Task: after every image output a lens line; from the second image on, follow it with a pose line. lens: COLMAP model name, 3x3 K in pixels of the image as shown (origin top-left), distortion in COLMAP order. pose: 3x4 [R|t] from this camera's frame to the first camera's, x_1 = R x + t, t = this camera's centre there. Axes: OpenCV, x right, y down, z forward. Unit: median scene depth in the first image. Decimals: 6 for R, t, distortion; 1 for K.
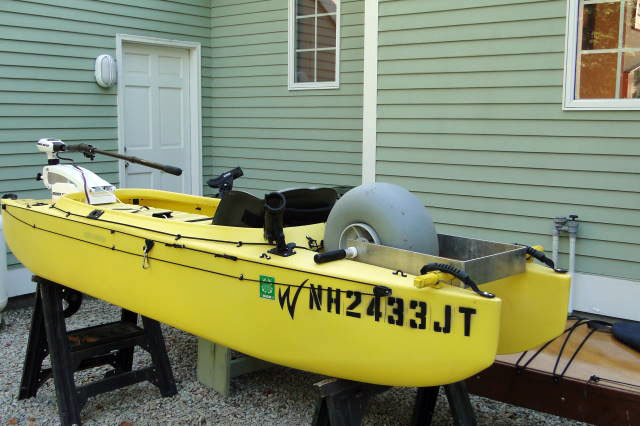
lens RADIAL K [[735.9, 0, 320.0], [0, 735.9, 213.0], [0, 0, 1]] dist [0.008670, -0.025465]
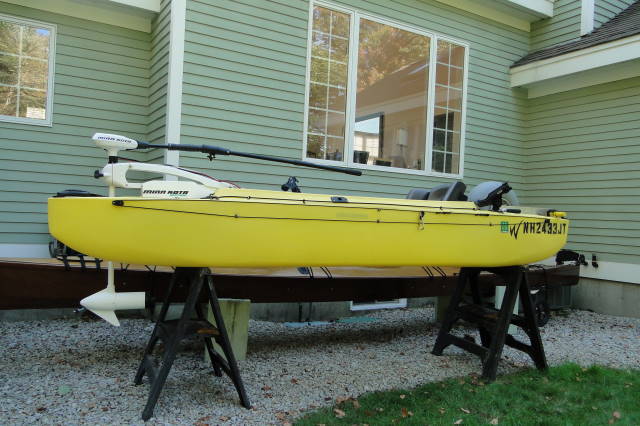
lens RADIAL K [[530.8, 0, 320.0], [0, 530.8, 213.0], [0, 0, 1]] dist [0.001477, 0.001170]
pose [[0.335194, 0.018871, 0.941960, -1.065506], [0.077707, 0.995839, -0.047602, 0.059451], [-0.938939, 0.089153, 0.332333, 0.633423]]
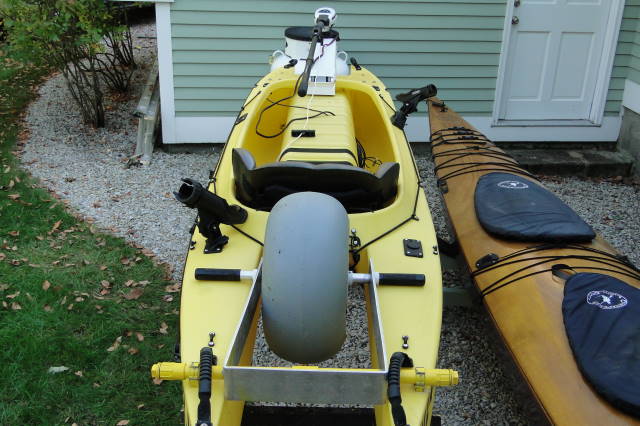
lens RADIAL K [[735.9, 0, 320.0], [0, 735.9, 213.0], [0, 0, 1]] dist [0.008670, -0.025465]
pose [[0.726093, 0.294312, -0.621425, 0.215131], [-0.117470, 0.943574, 0.309629, -0.103506], [0.677488, -0.151821, 0.719695, 0.192026]]
